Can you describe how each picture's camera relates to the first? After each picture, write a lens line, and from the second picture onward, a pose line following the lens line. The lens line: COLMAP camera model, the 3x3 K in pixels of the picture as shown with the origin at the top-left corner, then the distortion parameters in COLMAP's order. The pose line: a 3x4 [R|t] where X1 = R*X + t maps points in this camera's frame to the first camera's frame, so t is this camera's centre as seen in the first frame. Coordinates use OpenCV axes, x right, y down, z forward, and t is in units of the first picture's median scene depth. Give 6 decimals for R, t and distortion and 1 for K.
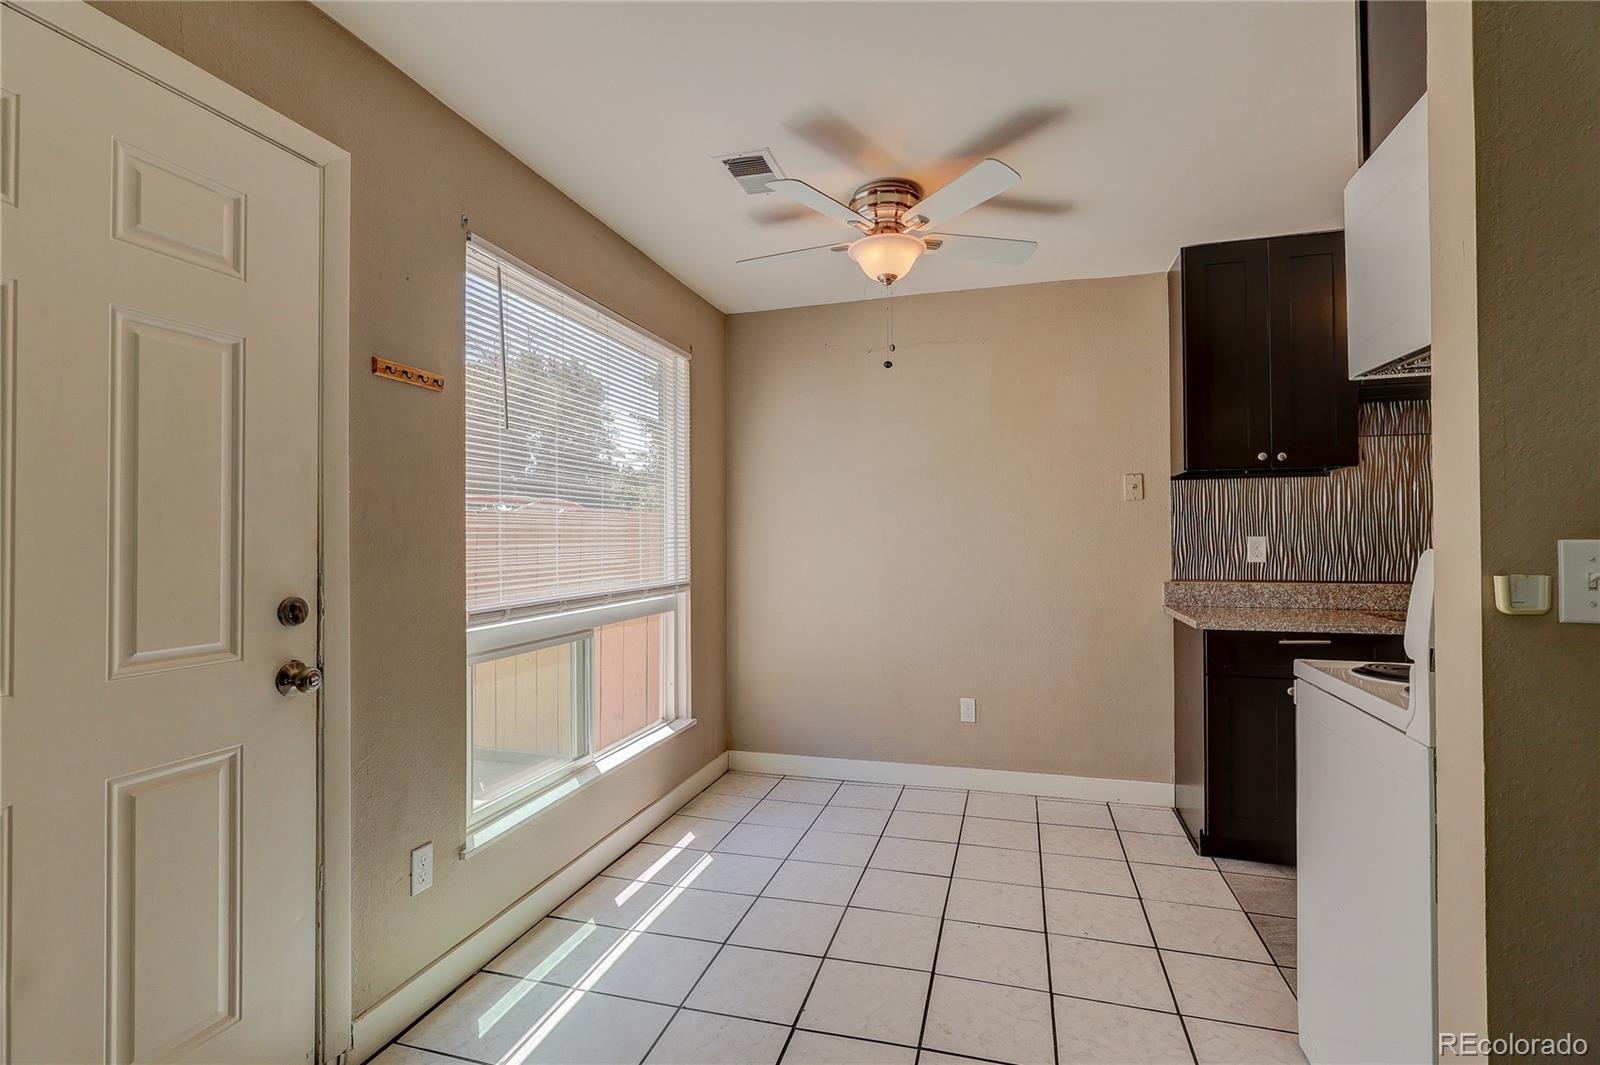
lens RADIAL K [[760.6, 0, 799.9], [0, 760.6, 531.2], [0, 0, 1]] dist [0.000737, -0.000110]
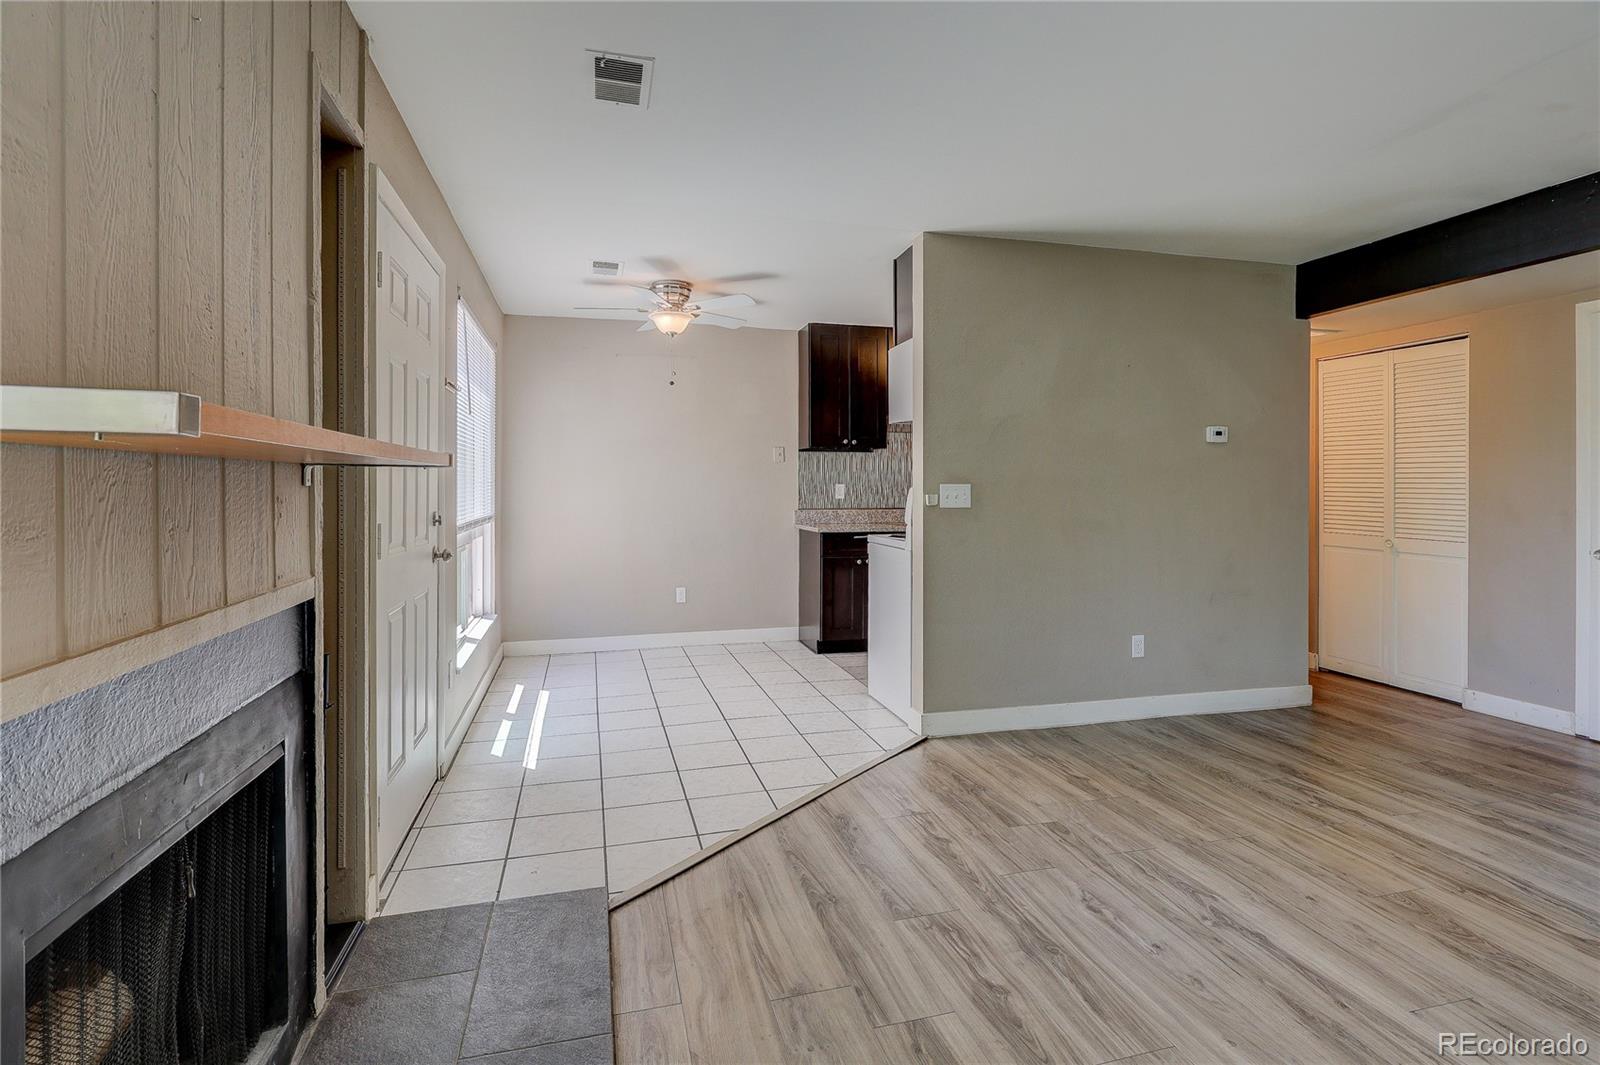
lens RADIAL K [[760.6, 0, 810.6], [0, 760.6, 486.7], [0, 0, 1]] dist [0.000737, -0.000110]
pose [[0.852195, 0.004869, 0.523202, -0.429241], [-0.010503, 0.999914, 0.007802, -0.000162], [-0.523119, -0.012144, 0.852173, -0.533908]]
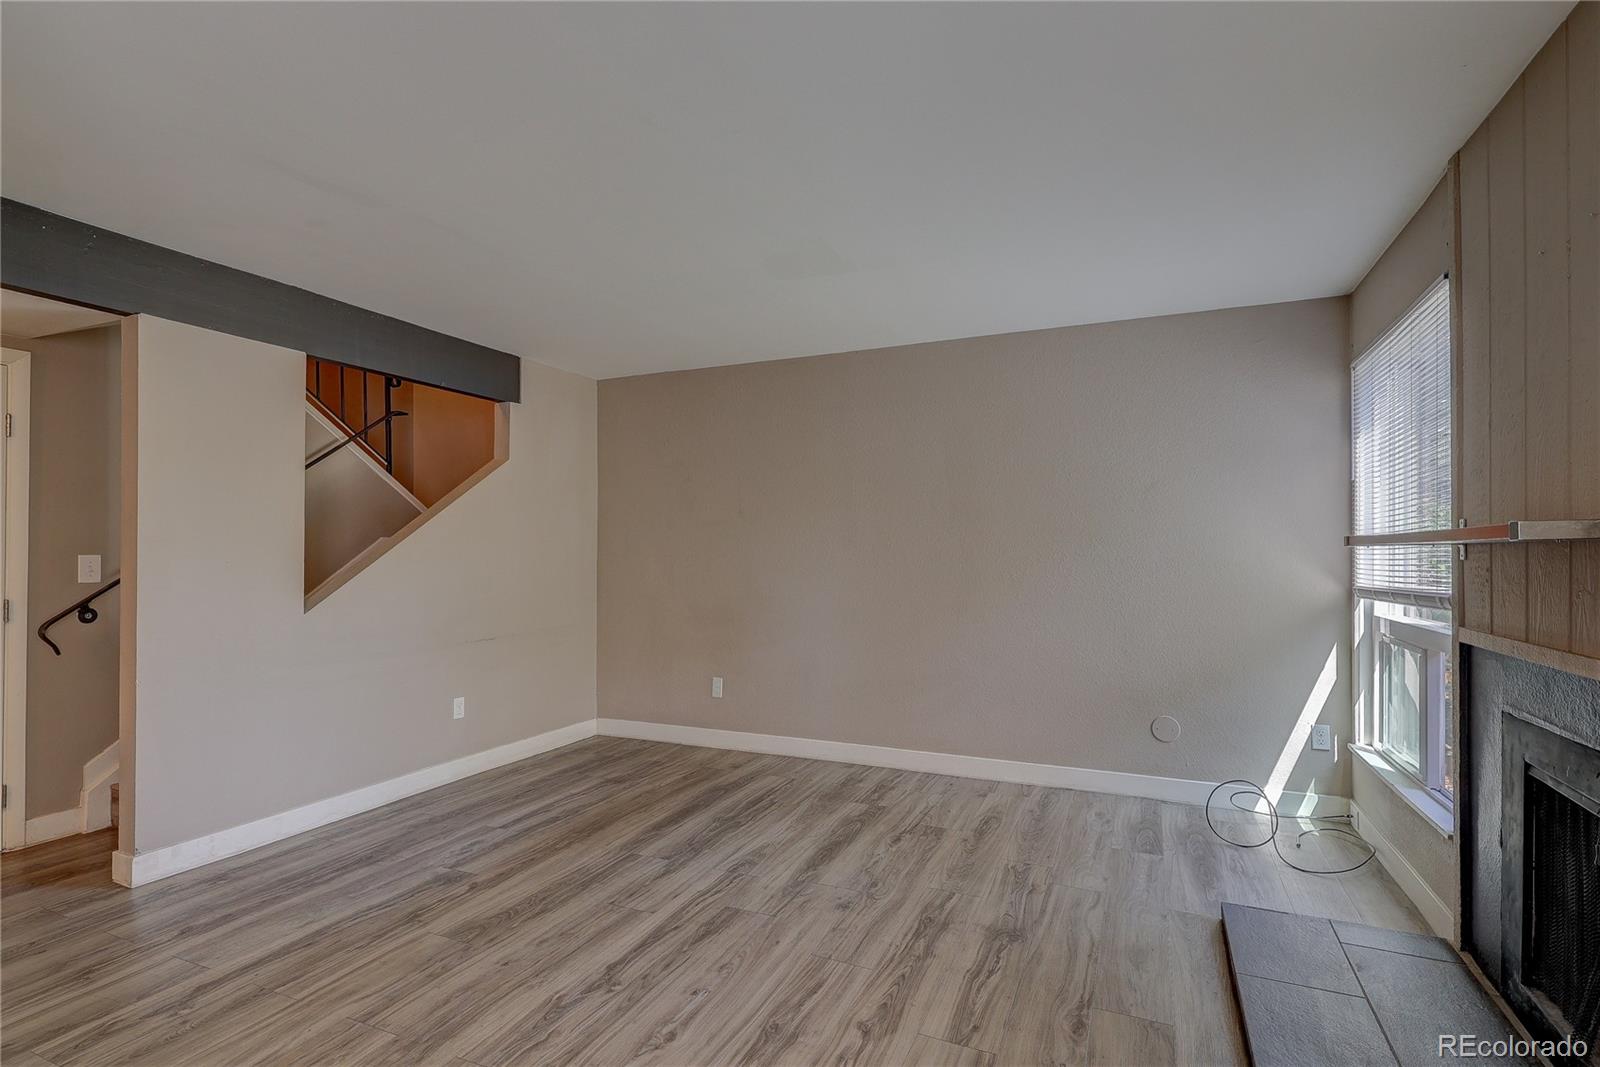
lens RADIAL K [[760.6, 0, 802.1], [0, 760.6, 549.1], [0, 0, 1]] dist [0.000737, -0.000110]
pose [[-0.988305, 0.010167, 0.152151, -0.059132], [0.007570, 0.999816, -0.017643, 0.002060], [-0.152303, -0.016285, -0.988200, 0.492547]]
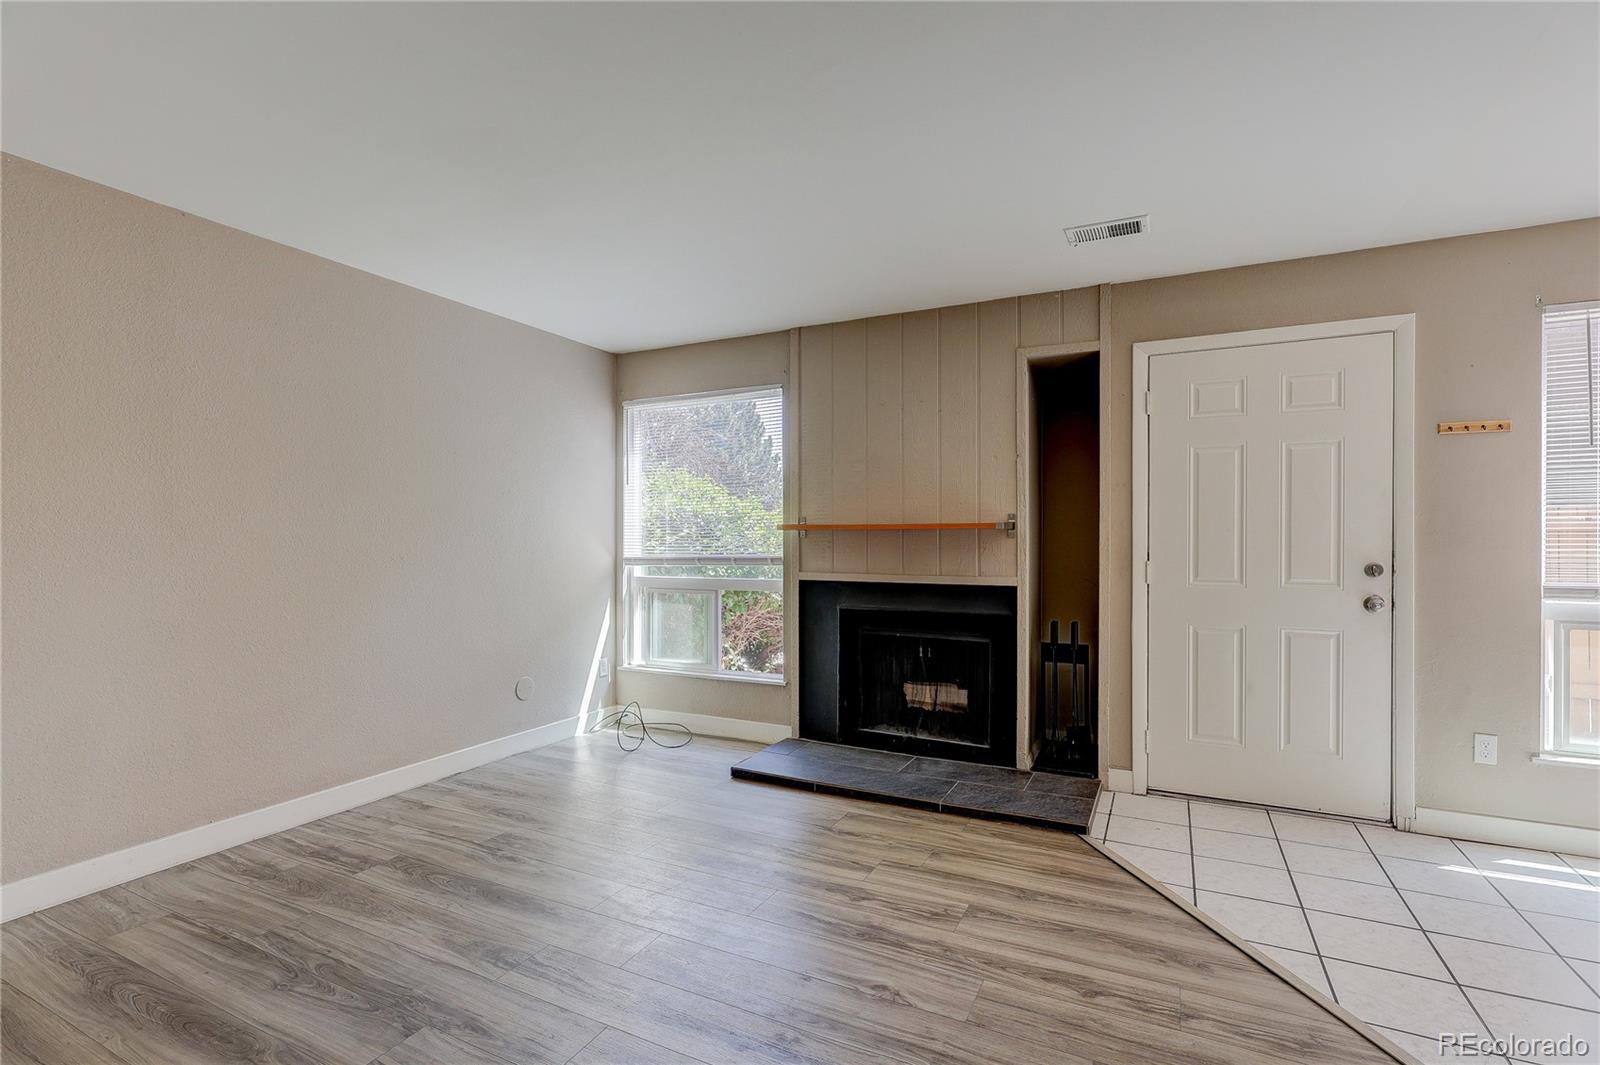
lens RADIAL K [[760.6, 0, 788.2], [0, 760.6, 544.0], [0, 0, 1]] dist [0.000737, -0.000110]
pose [[-0.196663, 0.013570, -0.980377, 0.769730], [0.009979, 0.999880, 0.011838, 0.000712], [0.980420, -0.007455, -0.196775, -0.042117]]
